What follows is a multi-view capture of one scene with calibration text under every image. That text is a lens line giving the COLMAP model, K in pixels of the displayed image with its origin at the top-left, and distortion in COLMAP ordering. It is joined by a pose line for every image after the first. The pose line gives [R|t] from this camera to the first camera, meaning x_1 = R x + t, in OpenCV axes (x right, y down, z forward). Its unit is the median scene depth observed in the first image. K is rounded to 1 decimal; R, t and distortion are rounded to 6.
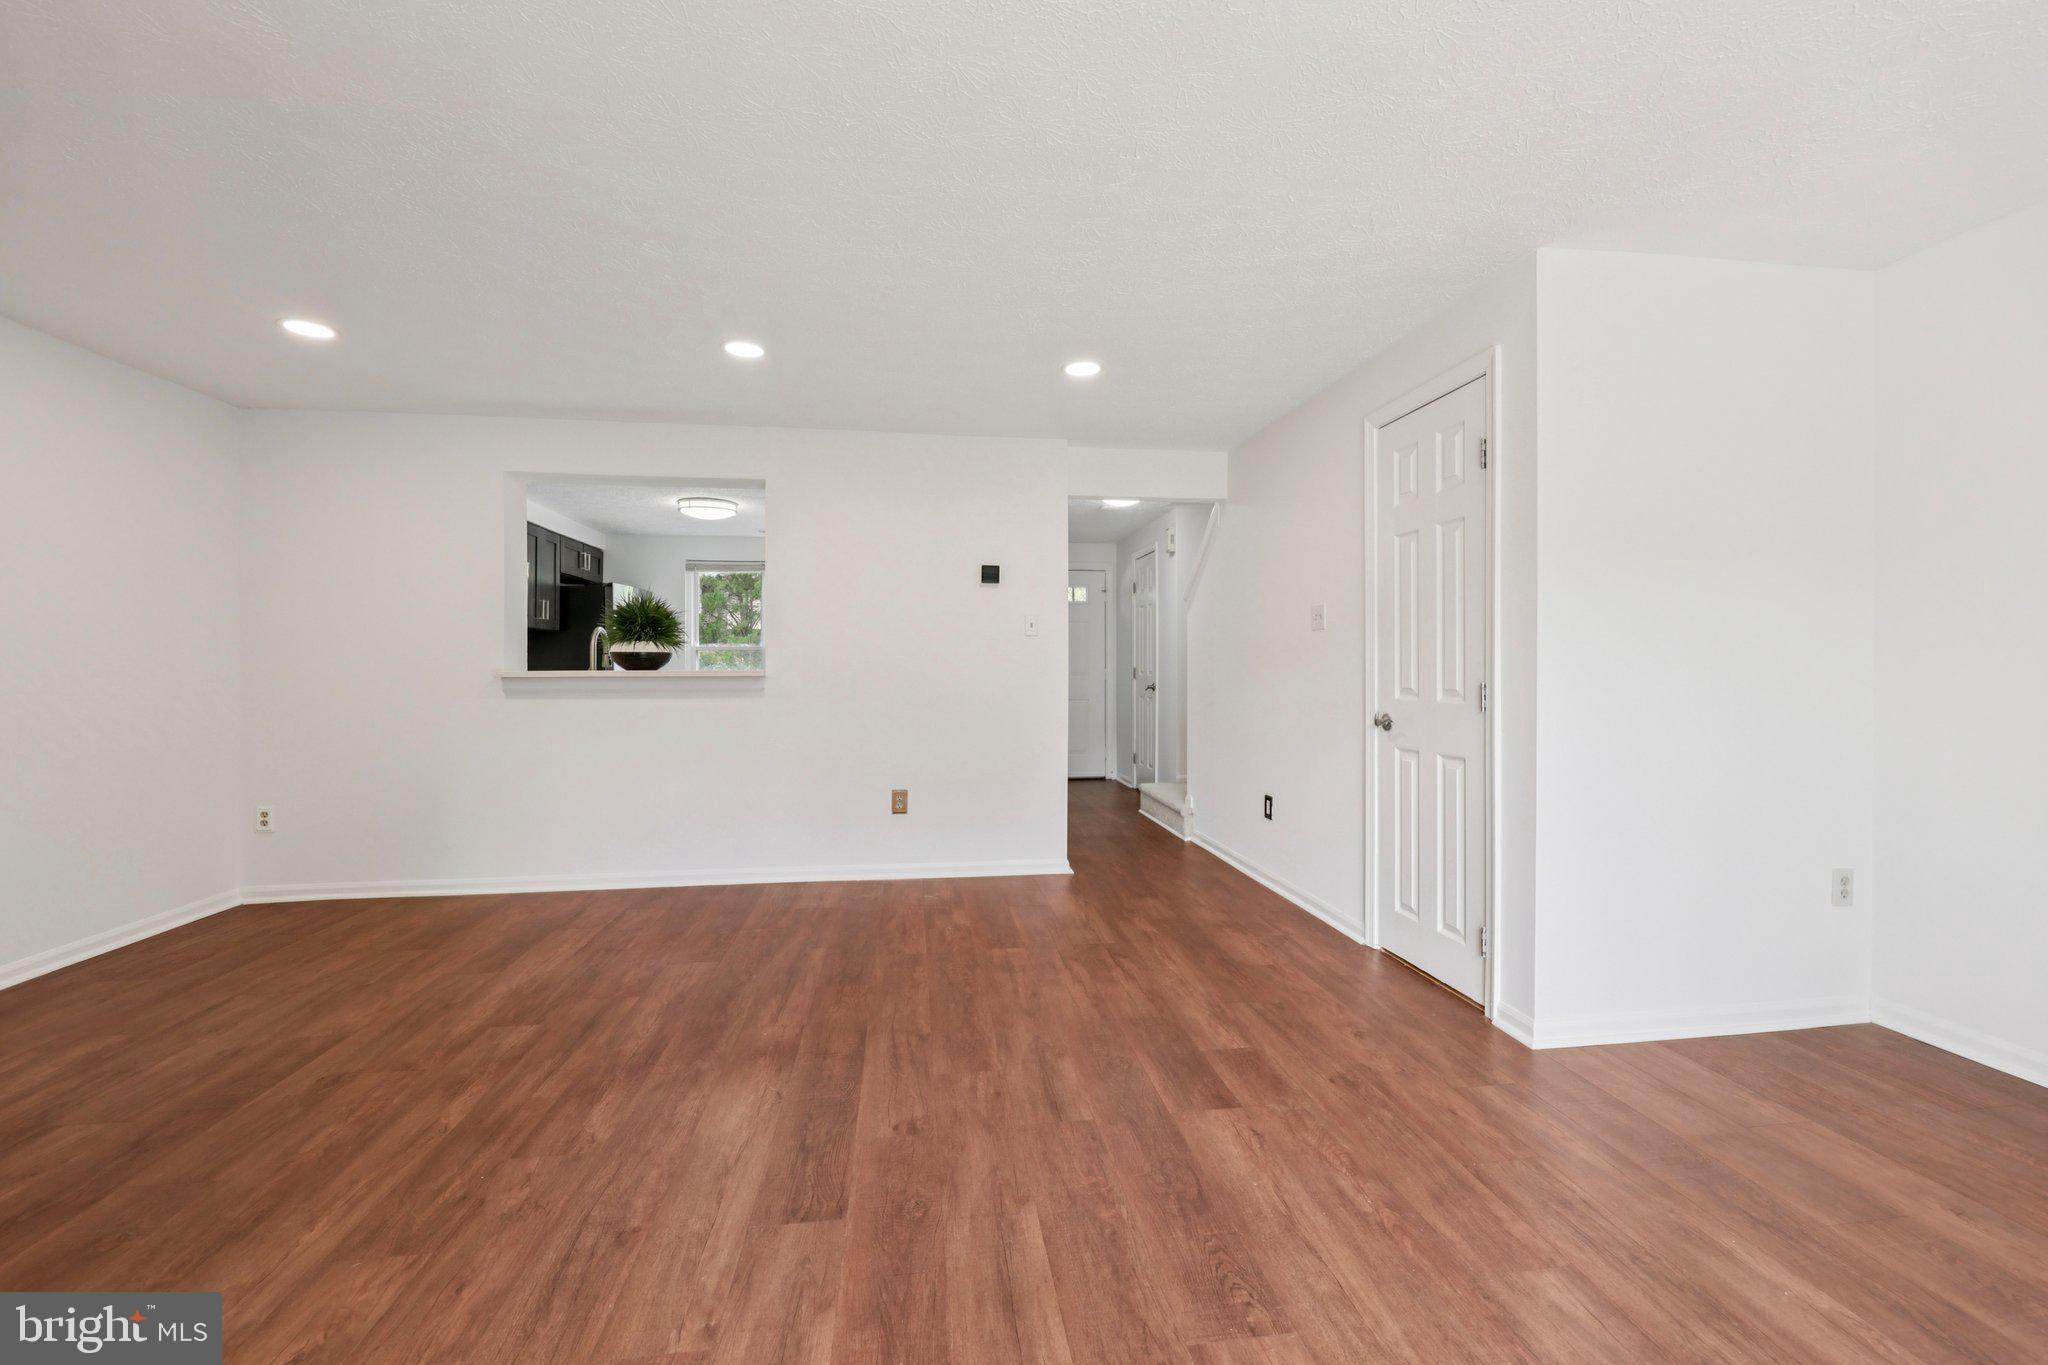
lens RADIAL K [[825.2, 0, 1025.2], [0, 825.2, 674.0], [0, 0, 1]] dist [0.000582, 0.000201]
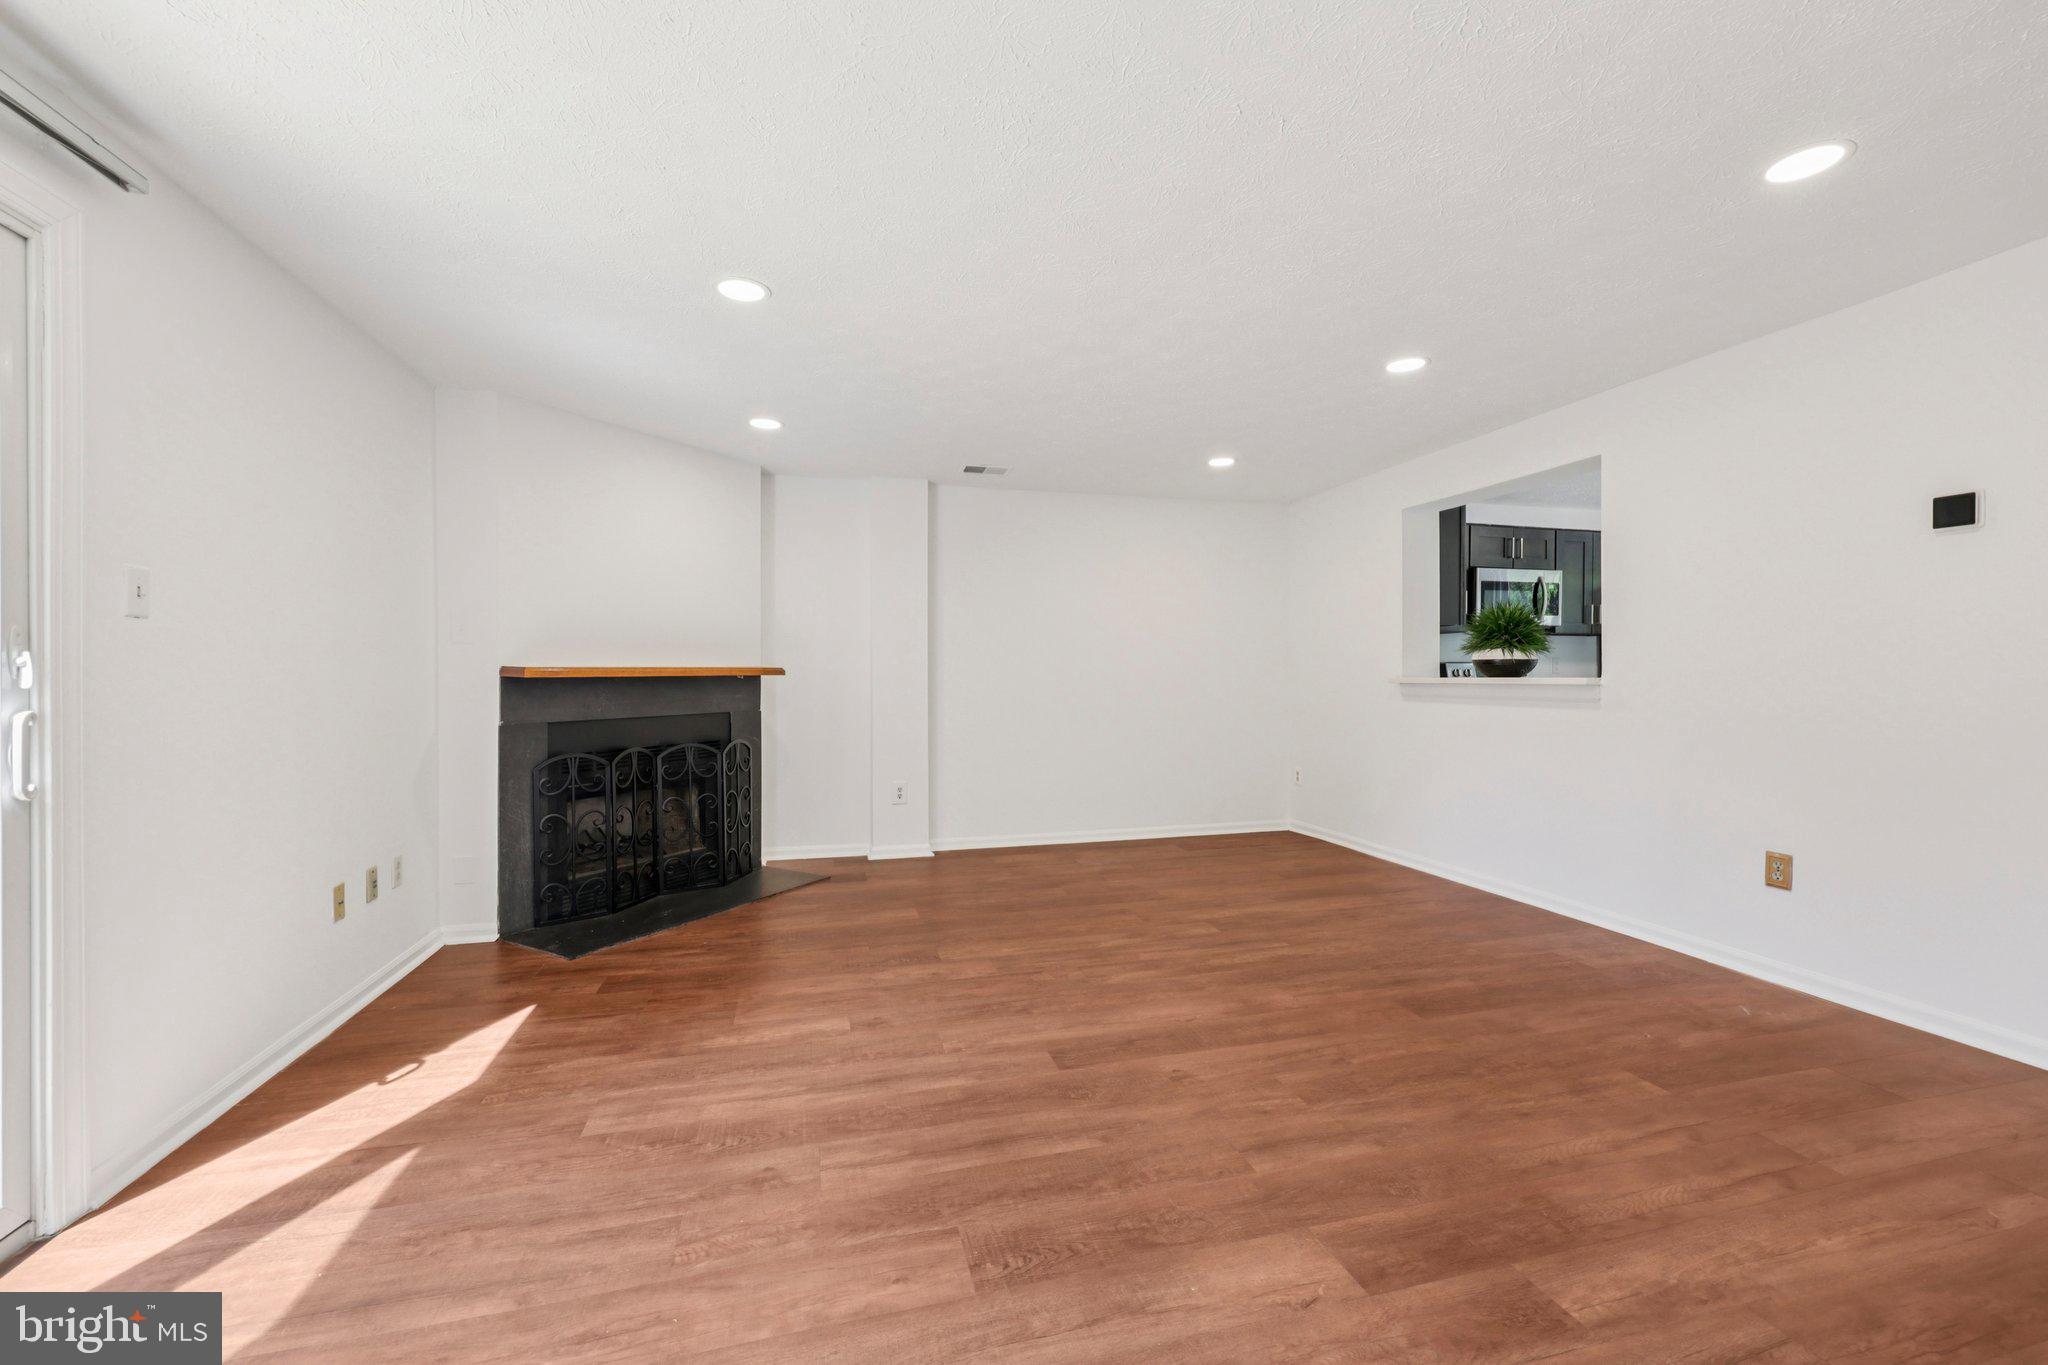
lens RADIAL K [[825.2, 0, 1025.2], [0, 825.2, 674.0], [0, 0, 1]] dist [0.000582, 0.000201]
pose [[0.120835, -0.001149, -0.992672, 0.825437], [-0.003808, 0.999991, -0.001621, -0.008705], [0.992665, 0.003976, 0.120830, 0.543193]]
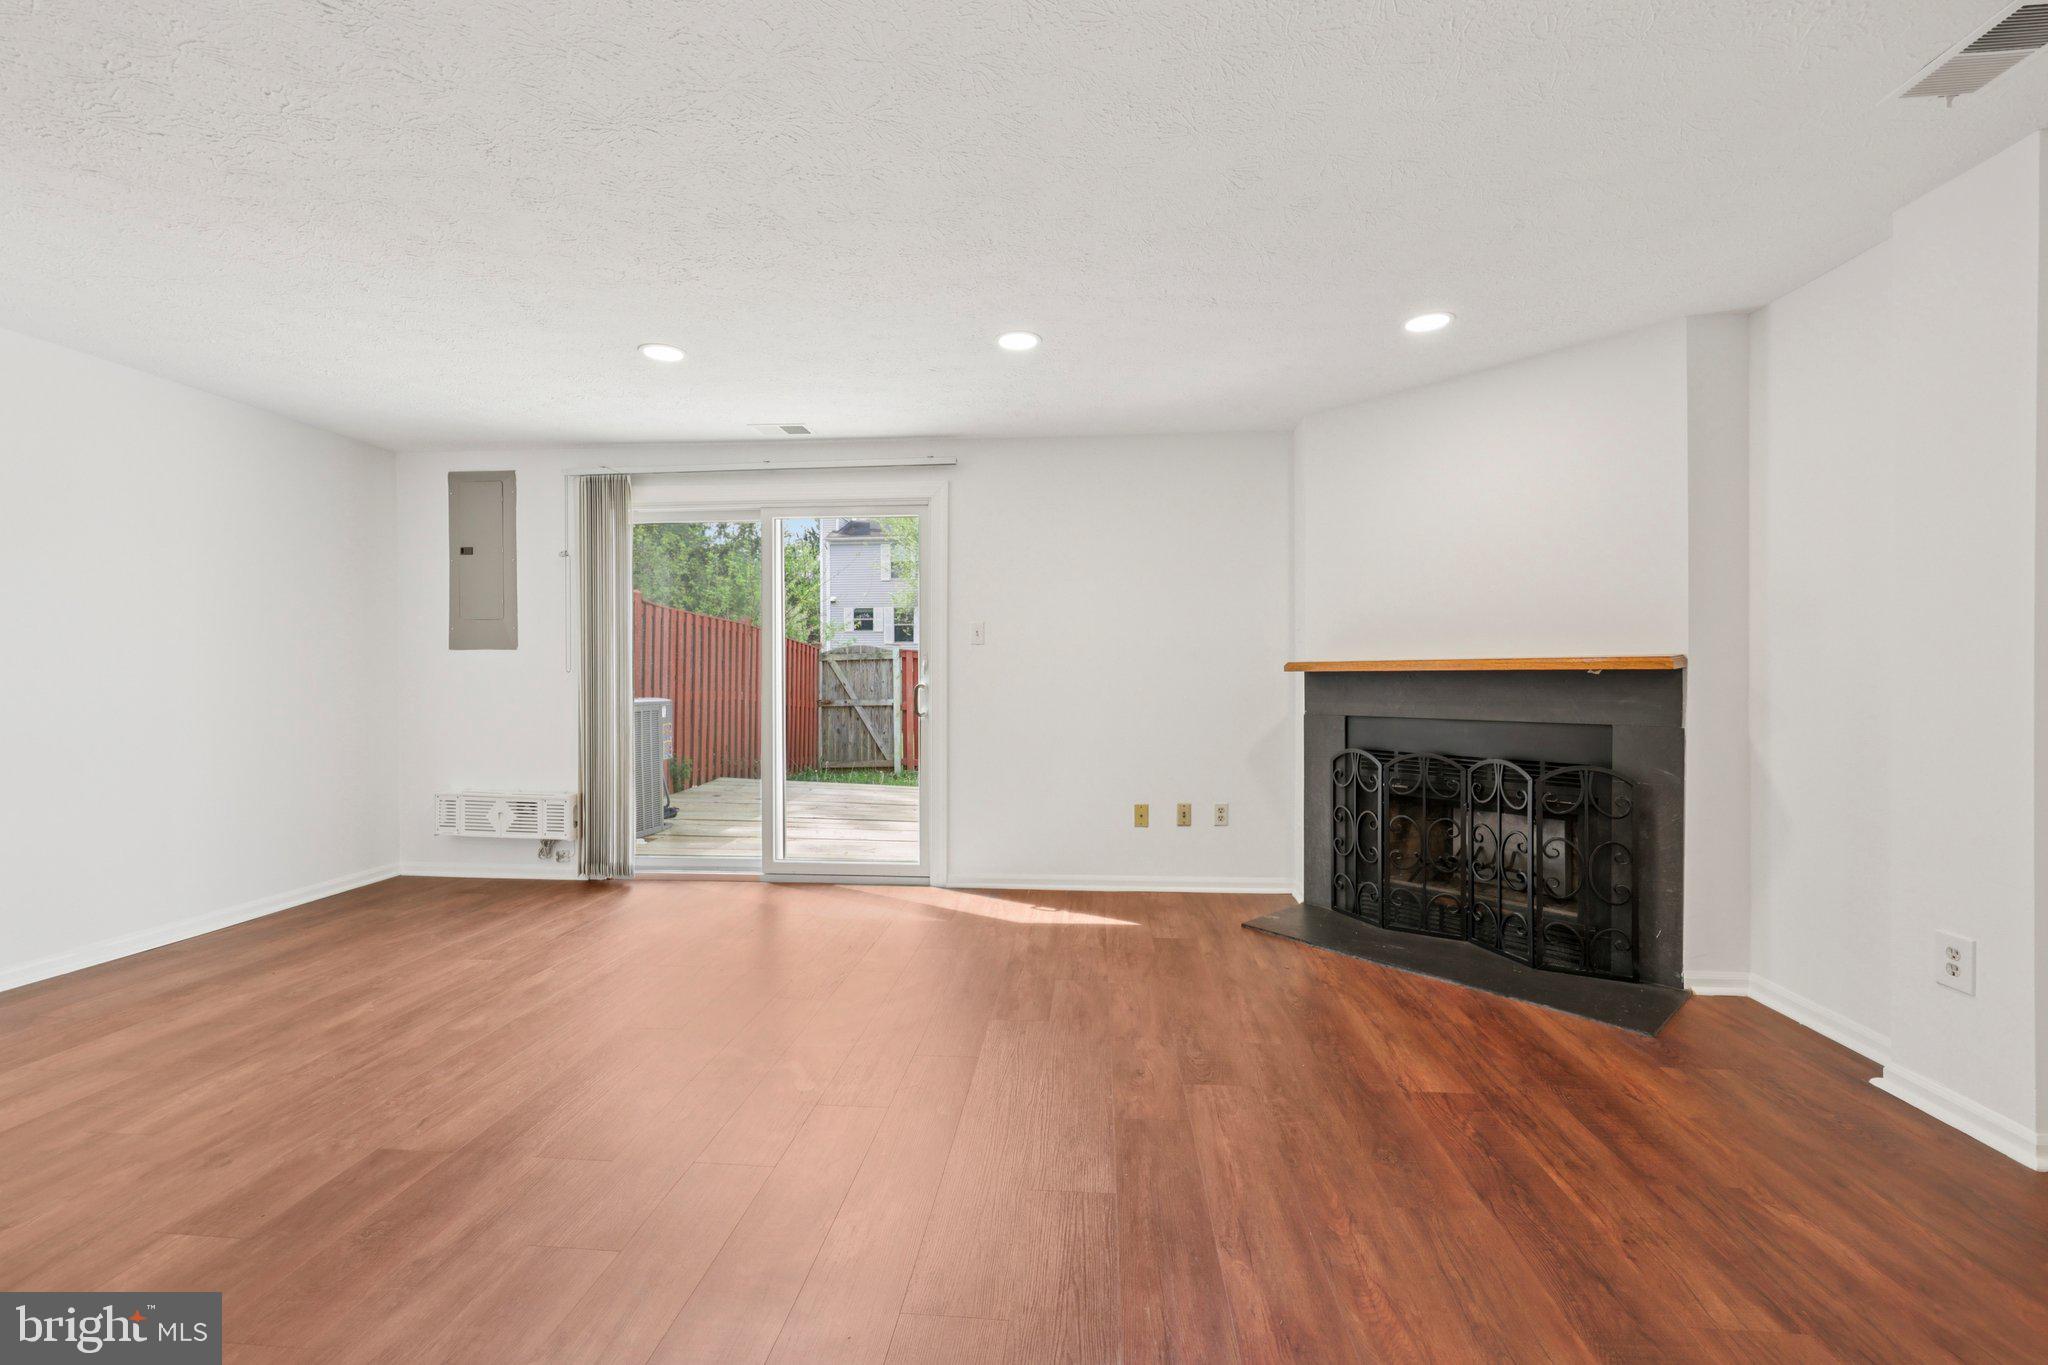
lens RADIAL K [[825.2, 0, 1025.2], [0, 825.2, 674.0], [0, 0, 1]] dist [0.000582, 0.000201]
pose [[-0.973781, 0.002080, 0.227479, -0.585300], [0.004221, 0.999951, 0.008926, -0.014078], [-0.227449, 0.009652, -0.973742, 1.532348]]
